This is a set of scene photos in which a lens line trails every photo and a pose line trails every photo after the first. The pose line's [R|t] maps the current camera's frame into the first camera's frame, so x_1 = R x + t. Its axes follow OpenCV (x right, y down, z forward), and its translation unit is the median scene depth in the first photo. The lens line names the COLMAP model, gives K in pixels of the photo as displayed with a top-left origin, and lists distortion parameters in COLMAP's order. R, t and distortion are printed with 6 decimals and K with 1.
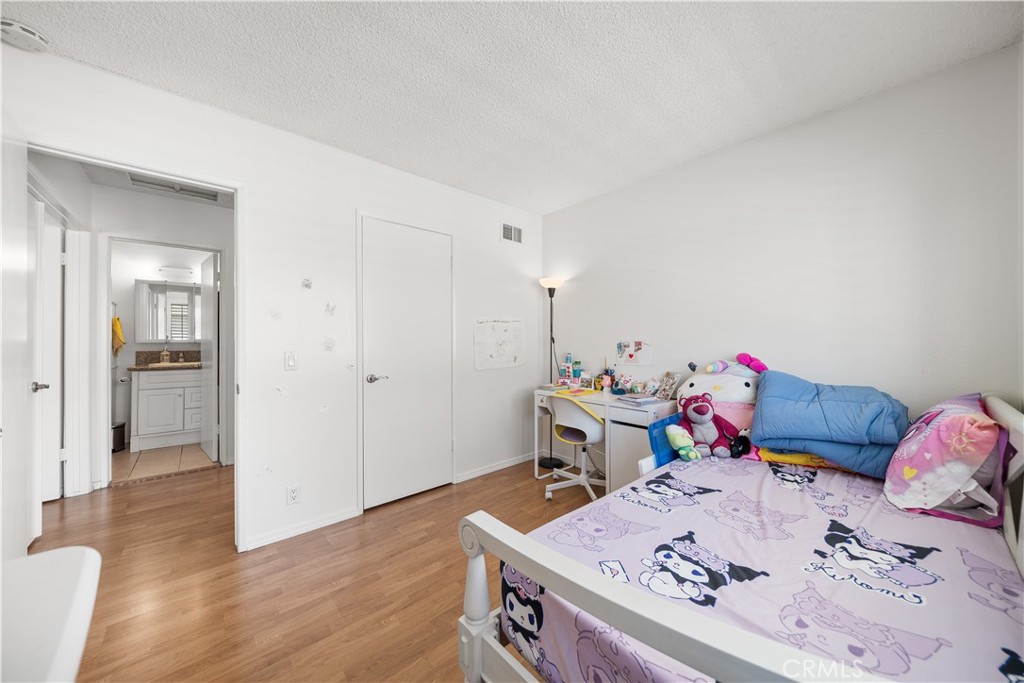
lens RADIAL K [[350.4, 0, 505.0], [0, 350.4, 341.7], [0, 0, 1]] dist [-0.003216, 0.000370]
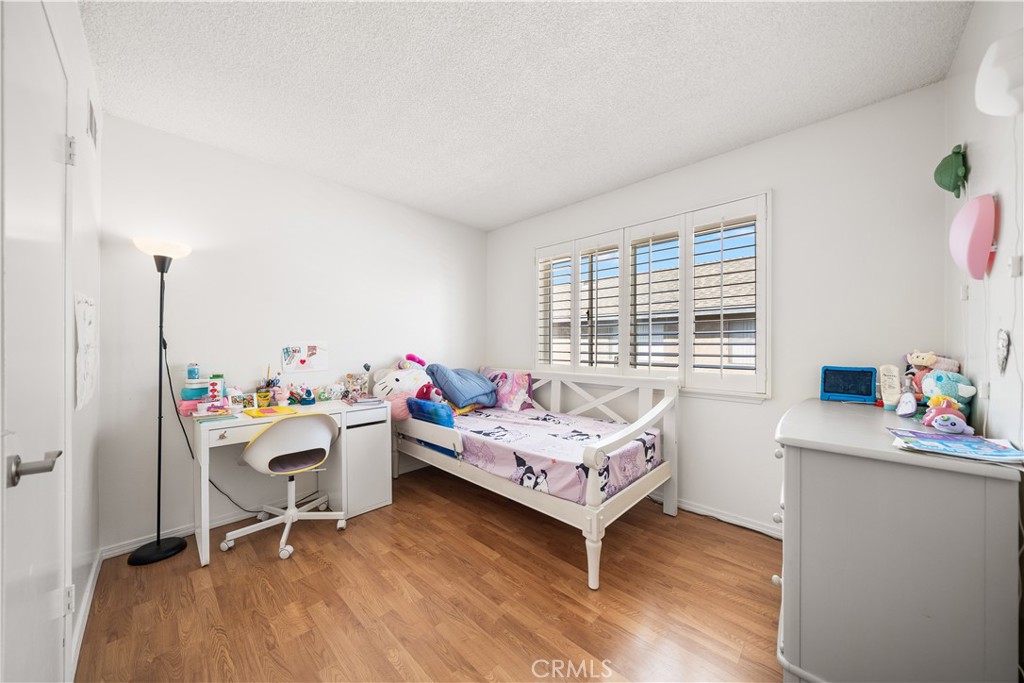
lens RADIAL K [[350.4, 0, 516.0], [0, 350.4, 344.6], [0, 0, 1]] dist [-0.003216, 0.000370]
pose [[-0.088451, 0.007944, 0.996049, -0.612541], [0.003375, 0.999965, -0.007675, 0.004728], [-0.996075, 0.002683, -0.088475, 0.533125]]
